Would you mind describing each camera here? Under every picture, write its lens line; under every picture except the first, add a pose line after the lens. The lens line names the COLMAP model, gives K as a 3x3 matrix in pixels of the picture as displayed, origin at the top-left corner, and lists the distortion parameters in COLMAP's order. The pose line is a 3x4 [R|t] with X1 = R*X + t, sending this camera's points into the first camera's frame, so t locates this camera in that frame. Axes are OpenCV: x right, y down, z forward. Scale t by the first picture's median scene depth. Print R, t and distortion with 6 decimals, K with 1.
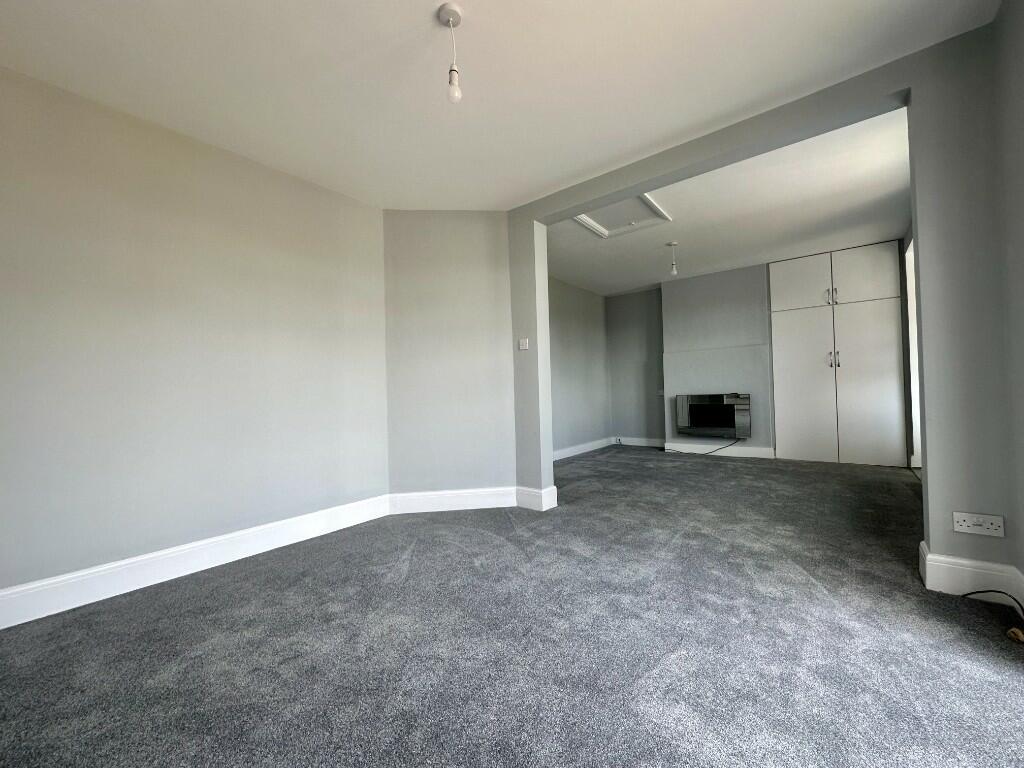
lens RADIAL K [[408.0, 0, 509.7], [0, 408.0, 385.4], [0, 0, 1]] dist [-0.000857, 0.000432]
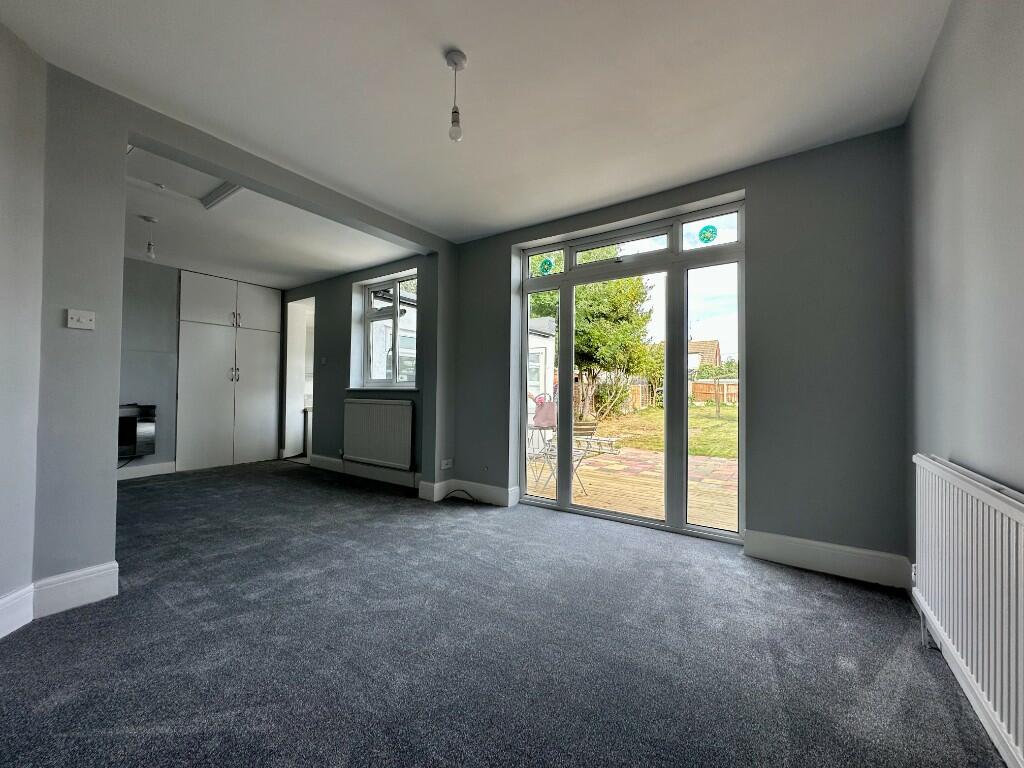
lens RADIAL K [[408.0, 0, 513.1], [0, 408.0, 384.1], [0, 0, 1]] dist [-0.000857, 0.000432]
pose [[-0.078697, 0.047907, 0.995747, -0.431968], [-0.019621, 0.998577, -0.049594, 0.005205], [-0.996705, -0.023440, -0.077645, 0.326345]]
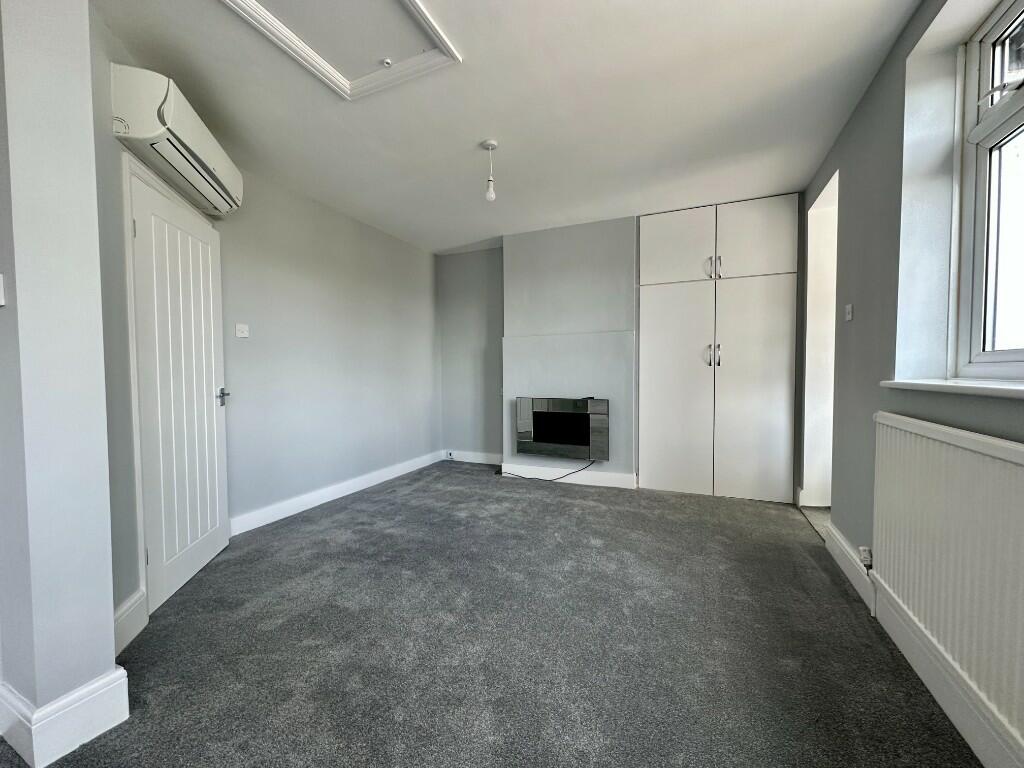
lens RADIAL K [[408.0, 0, 508.9], [0, 408.0, 383.7], [0, 0, 1]] dist [-0.000857, 0.000432]
pose [[0.966999, 0.013064, 0.254444, 0.274348], [-0.023857, 0.998940, 0.039377, -0.034876], [-0.253660, -0.044148, 0.966285, 0.411912]]
